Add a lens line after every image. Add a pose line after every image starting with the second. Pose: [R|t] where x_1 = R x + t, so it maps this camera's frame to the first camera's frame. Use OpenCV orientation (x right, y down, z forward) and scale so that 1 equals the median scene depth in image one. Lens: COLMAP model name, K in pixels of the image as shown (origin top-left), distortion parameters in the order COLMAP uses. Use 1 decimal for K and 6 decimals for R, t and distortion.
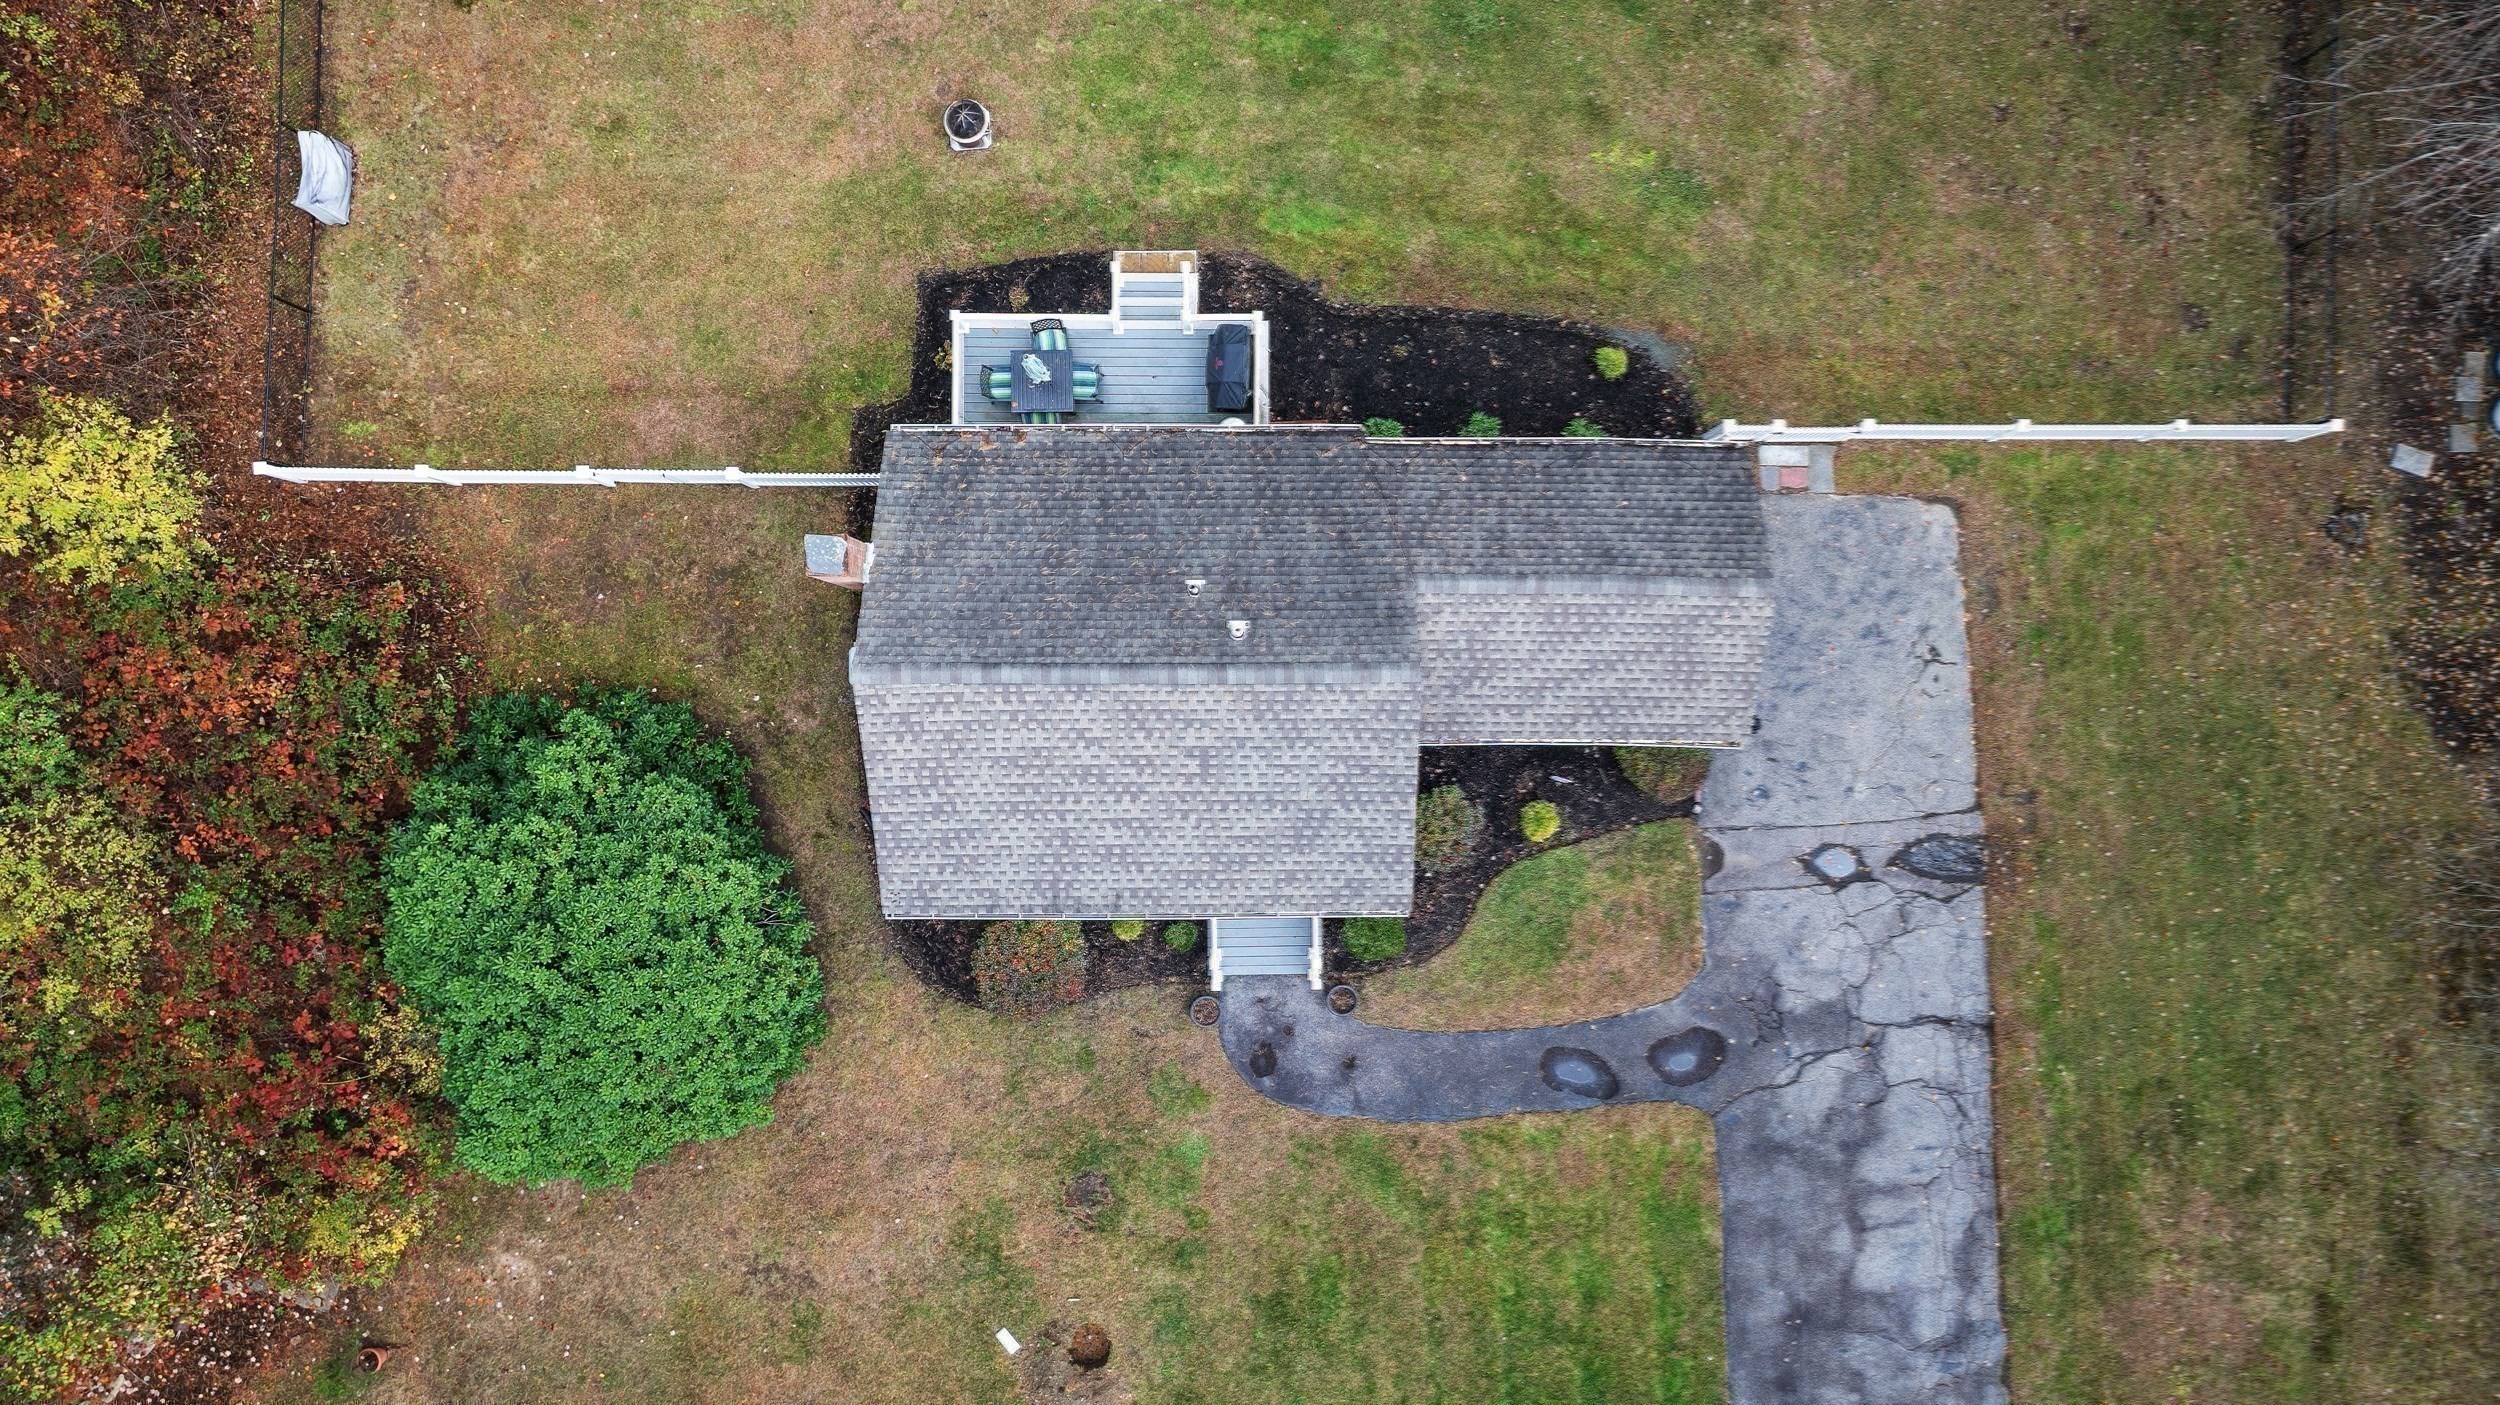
lens RADIAL K [[1832.7, 0, 1250.0], [0, 1832.7, 702.5], [0, 0, 1]] dist [-0.029273, -0.003341]
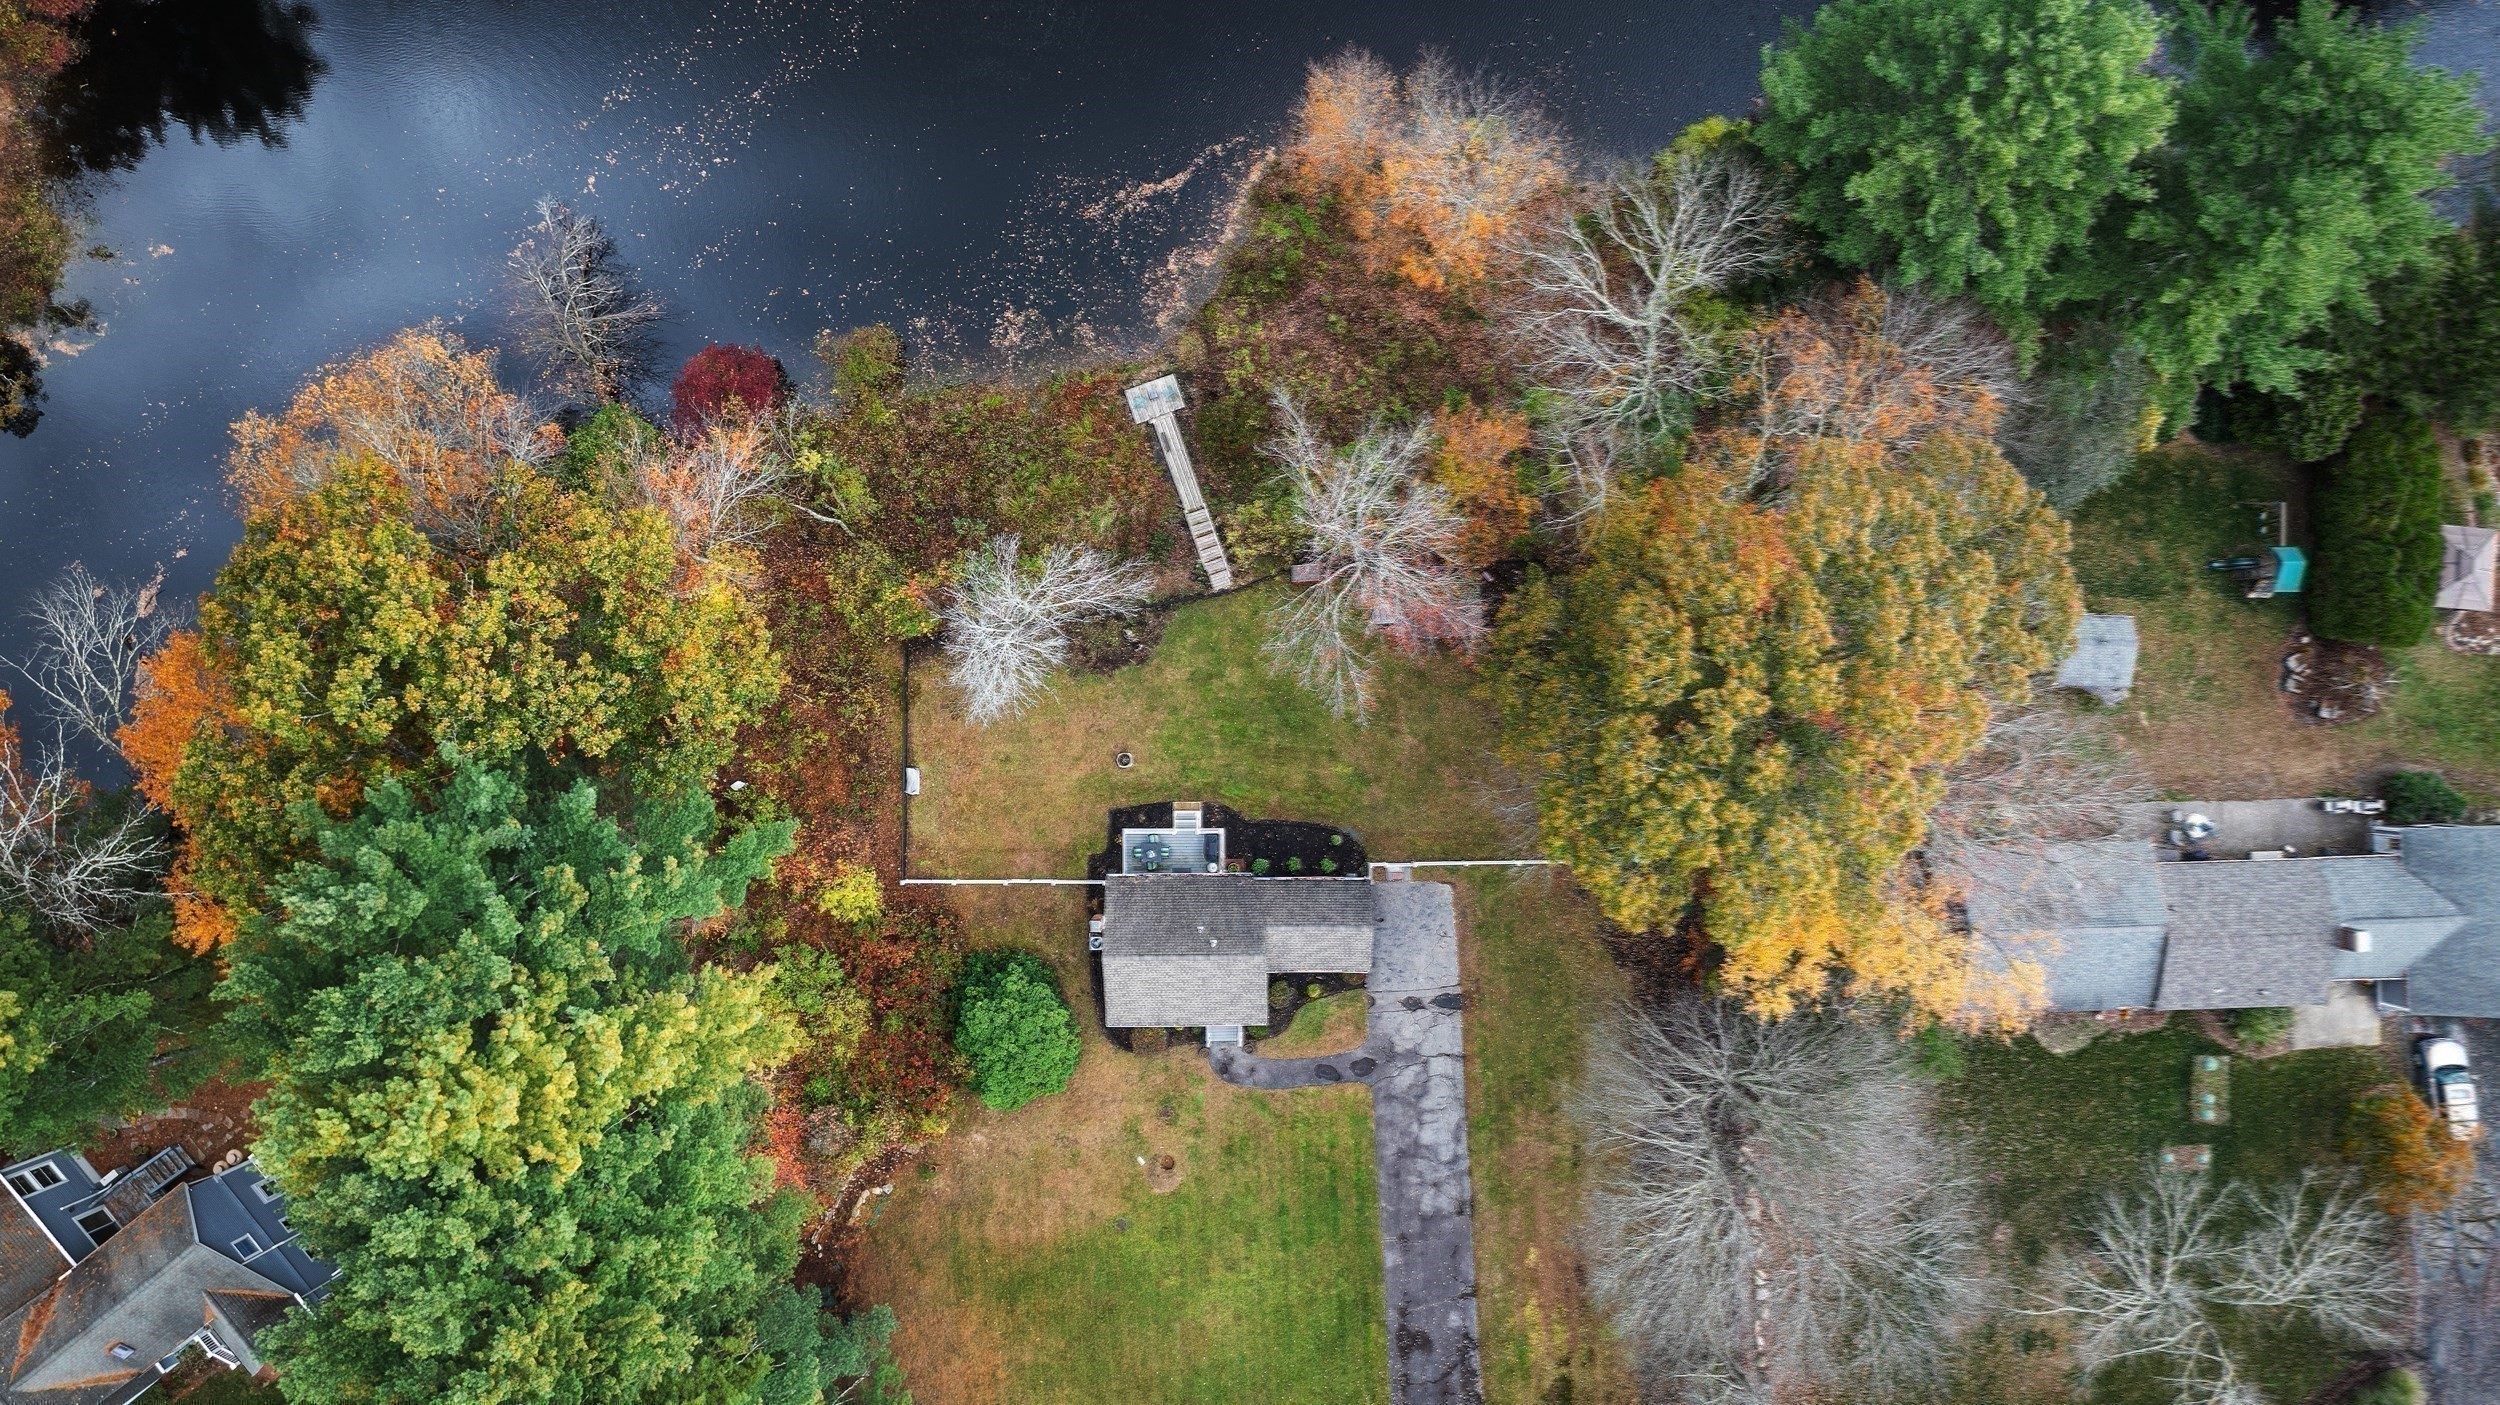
lens RADIAL K [[1832.7, 0, 1250.0], [0, 1832.7, 702.5], [0, 0, 1]] dist [-0.029273, -0.003341]
pose [[0.999985, -0.005133, 0.001963, 0.048296], [0.005143, 0.999976, -0.004723, -0.402893], [-0.001938, 0.004733, 0.999987, -2.064672]]
